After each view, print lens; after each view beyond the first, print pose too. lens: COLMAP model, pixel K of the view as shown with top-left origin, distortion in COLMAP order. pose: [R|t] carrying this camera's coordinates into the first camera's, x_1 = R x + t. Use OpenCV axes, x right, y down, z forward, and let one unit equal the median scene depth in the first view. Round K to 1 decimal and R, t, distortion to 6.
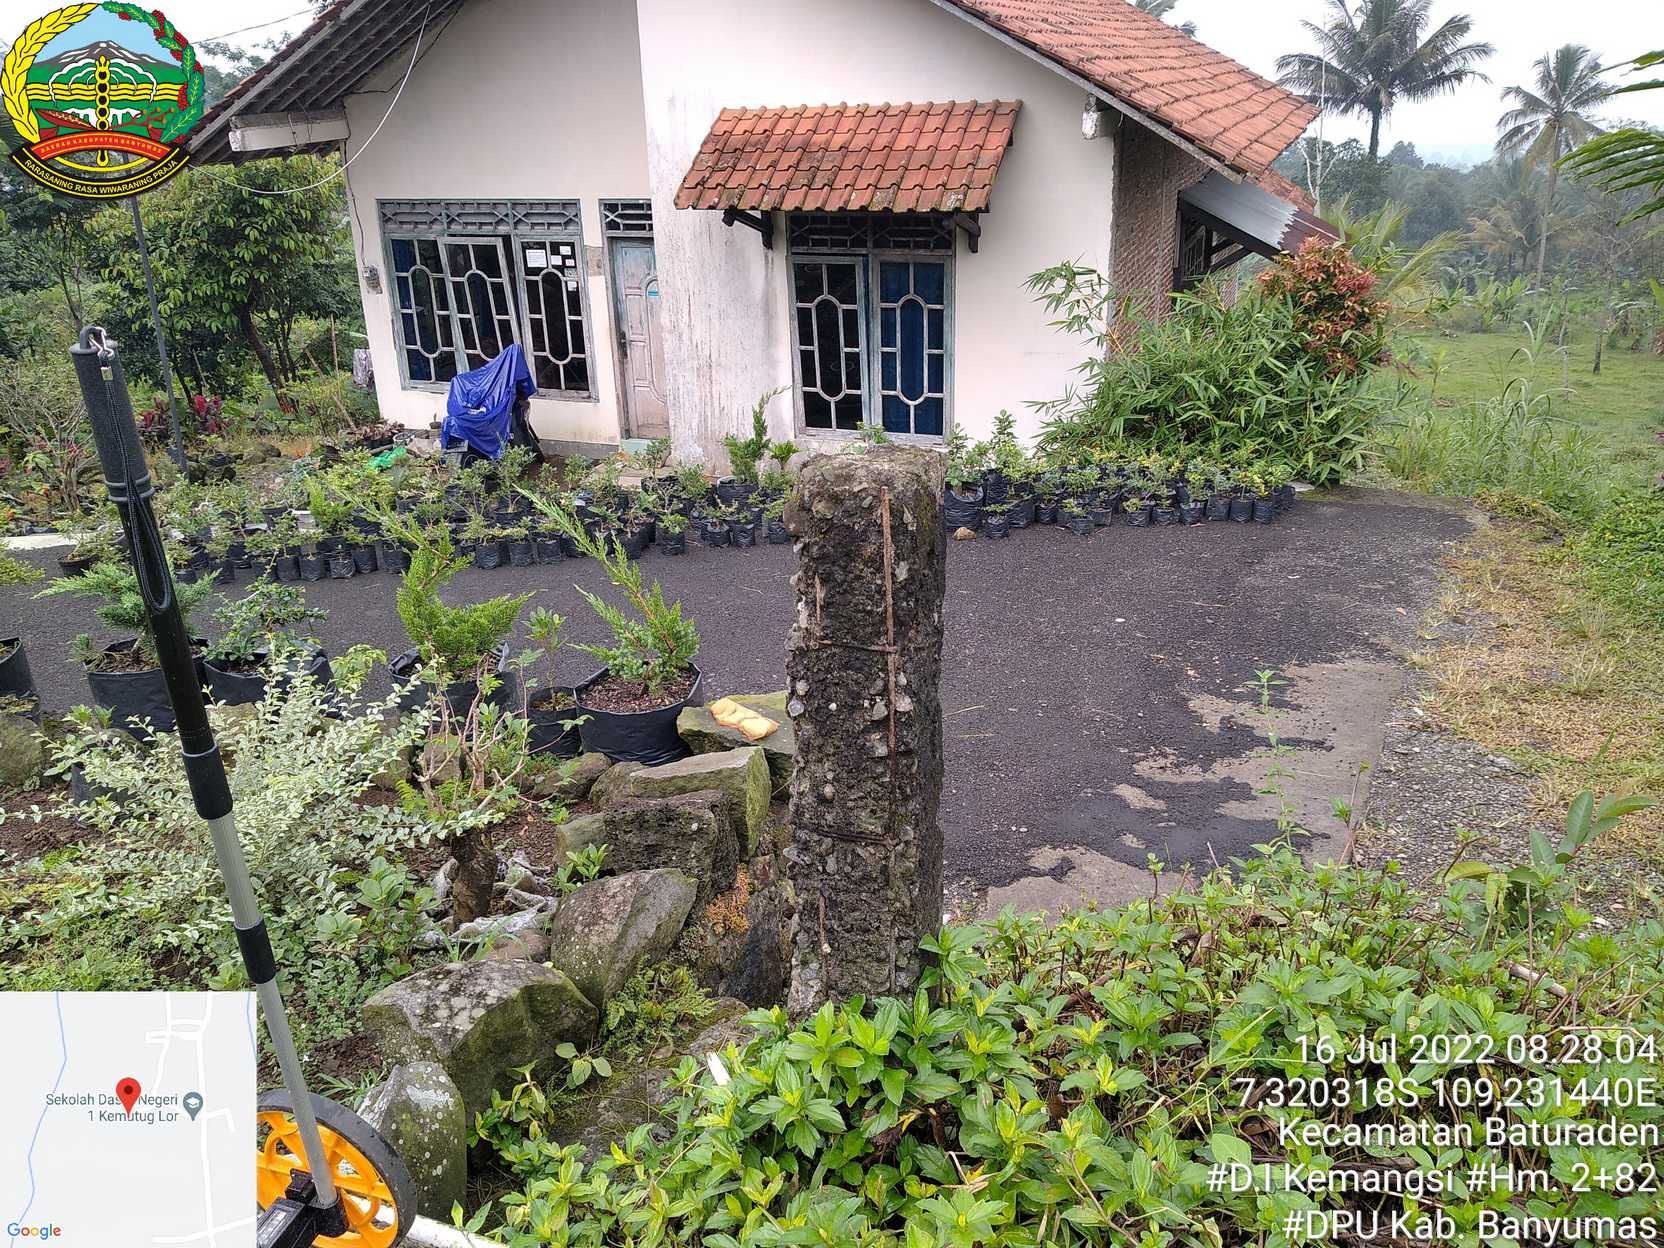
lens RADIAL K [[1402.1, 0, 832.0], [0, 1402.1, 624.0], [0, 0, 1]] dist [0.209948, -0.647139]
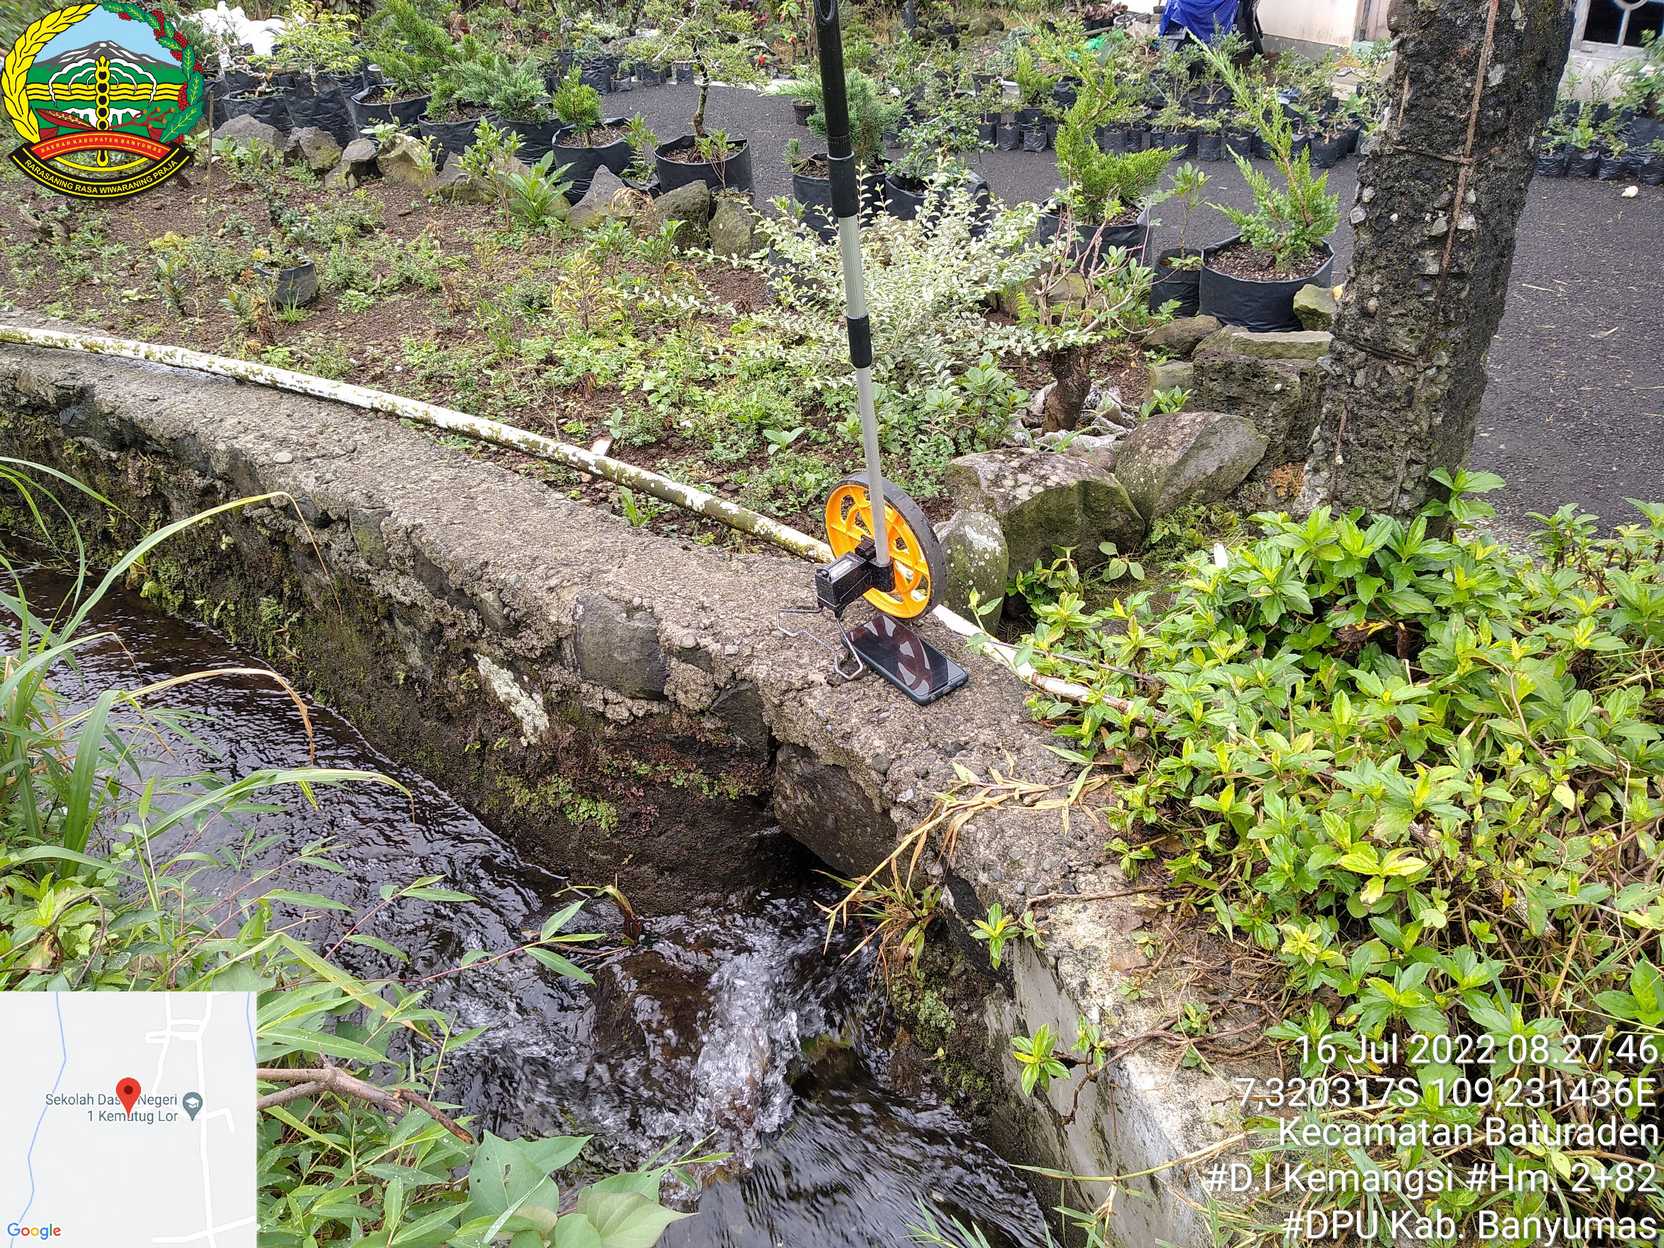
lens RADIAL K [[1478.5, 0, 832.0], [0, 1478.5, 624.0], [0, 0, 1]] dist [-0.022699, 0.010875]
pose [[0.880139, 0.251670, -0.402514, 0.096555], [-0.150705, 0.952173, 0.265808, 0.078088], [0.450159, -0.173287, 0.875973, -0.108955]]
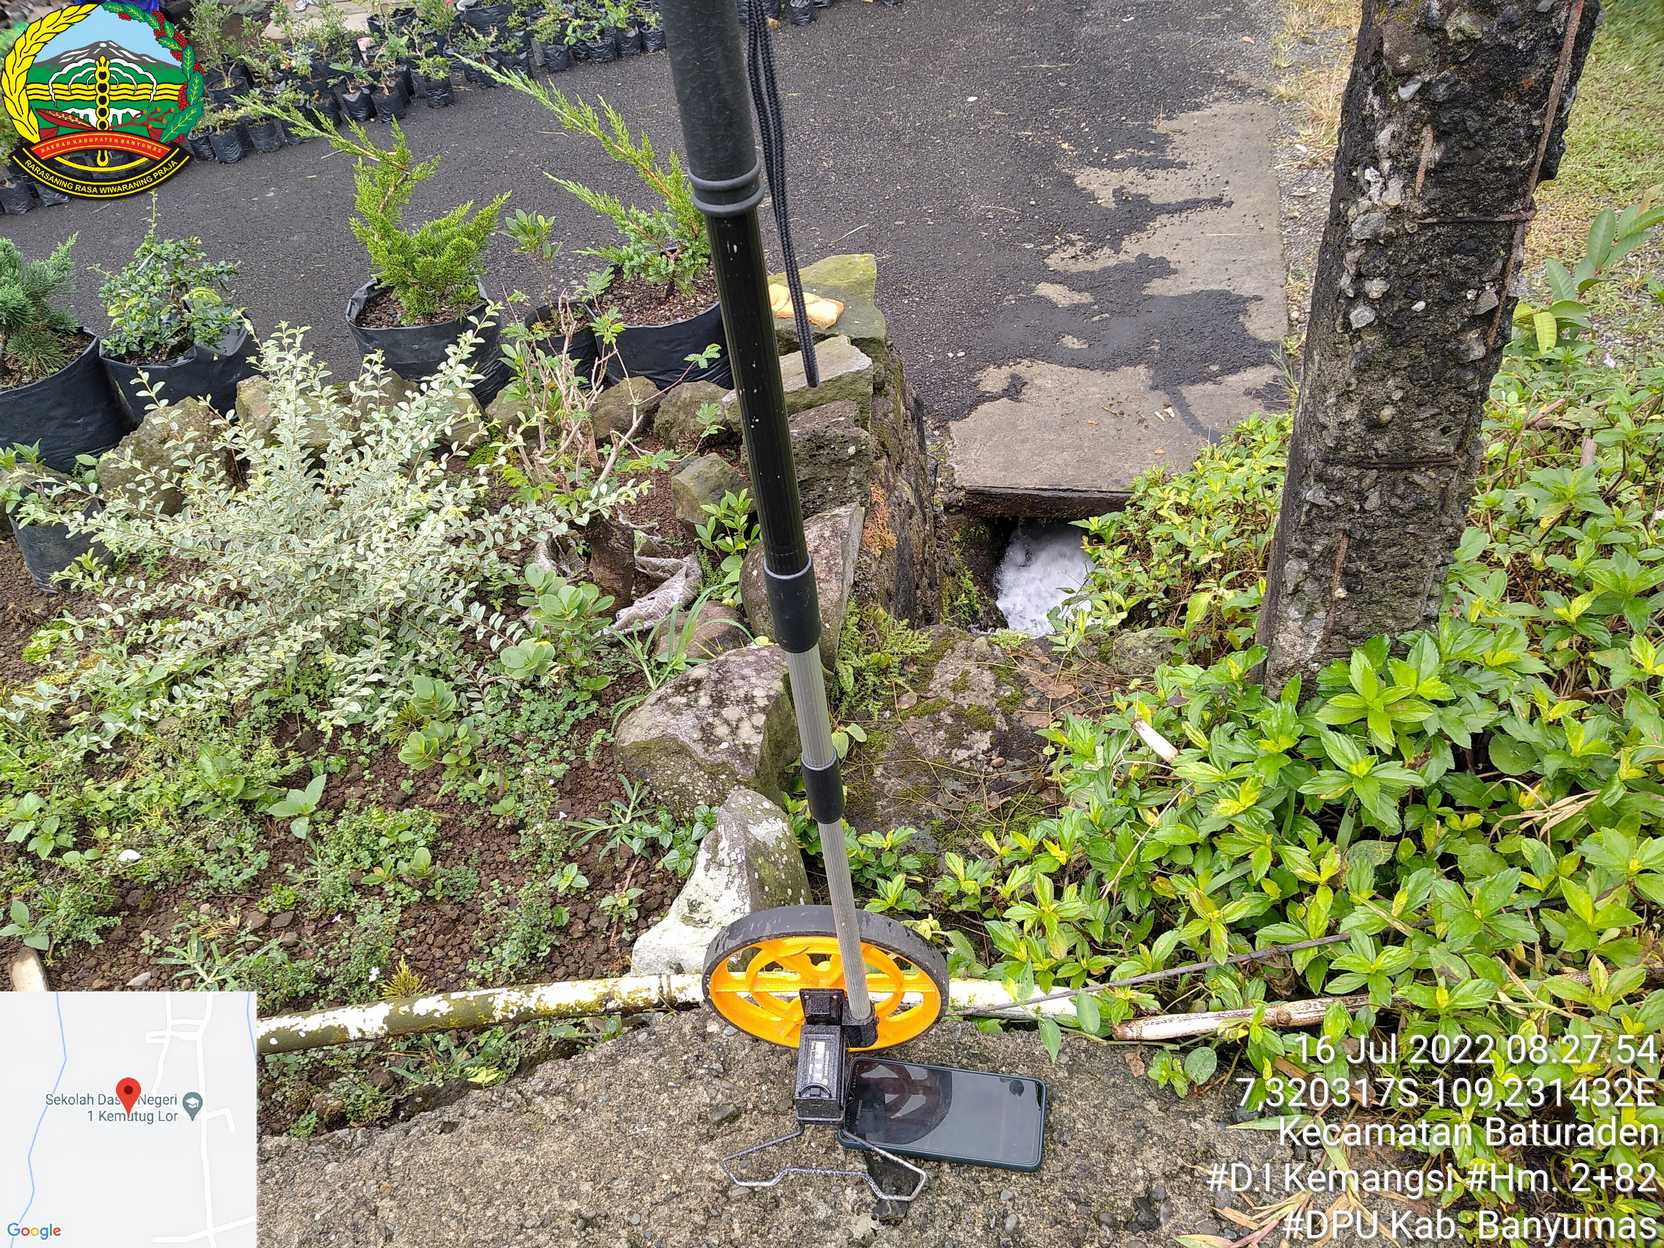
lens RADIAL K [[1381.0, 0, 731.0], [0, 1381.0, 627.3], [0, 0, 1]] dist [-0.002089, -0.031631]
pose [[0.965254, -0.223246, 0.135815, -0.328574], [0.162900, 0.920463, 0.355263, -0.069630], [-0.204324, -0.320795, 0.924847, 0.225994]]
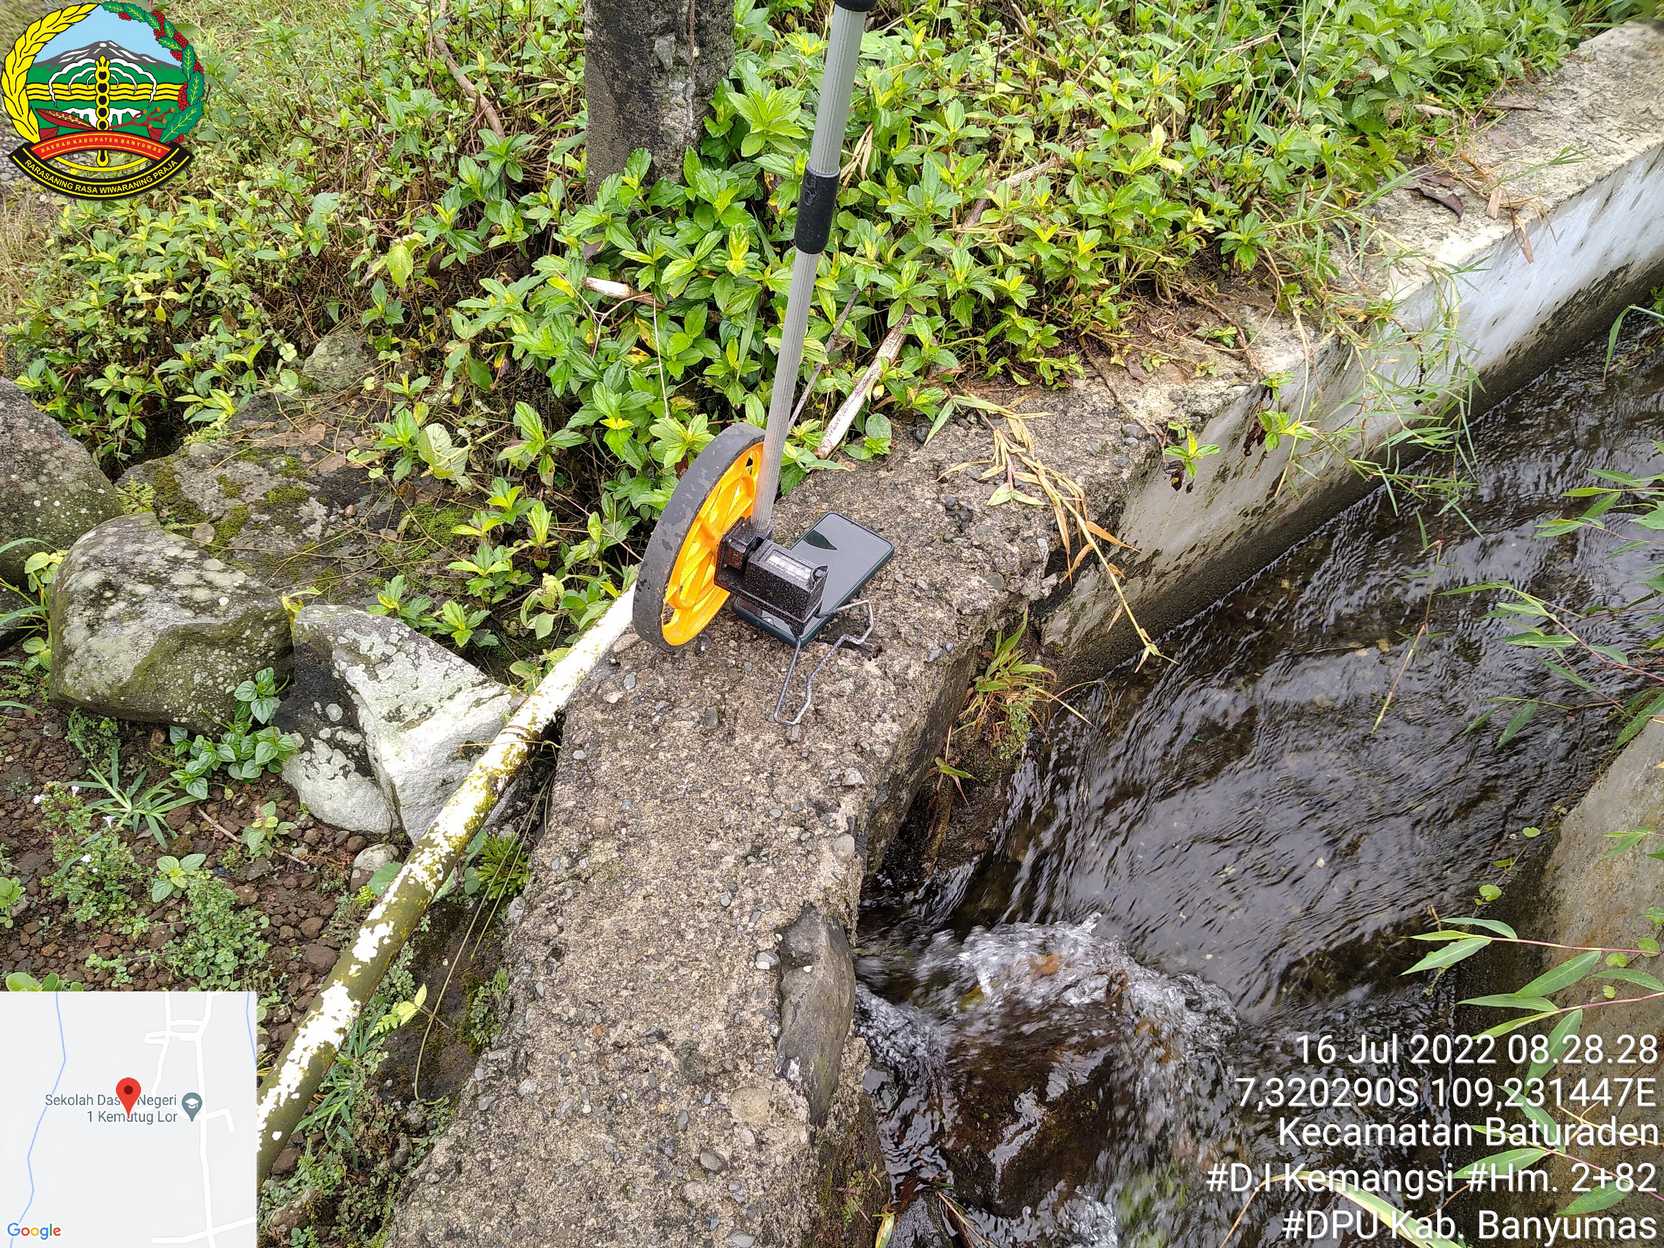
lens RADIAL K [[1402.1, 0, 832.0], [0, 1402.1, 624.0], [0, 0, 1]] dist [0.209948, -0.647139]
pose [[0.138875, -0.695662, 0.704818, -0.650541], [0.278729, 0.710400, 0.646252, -0.069909], [-0.950276, 0.106705, 0.292558, 0.453526]]
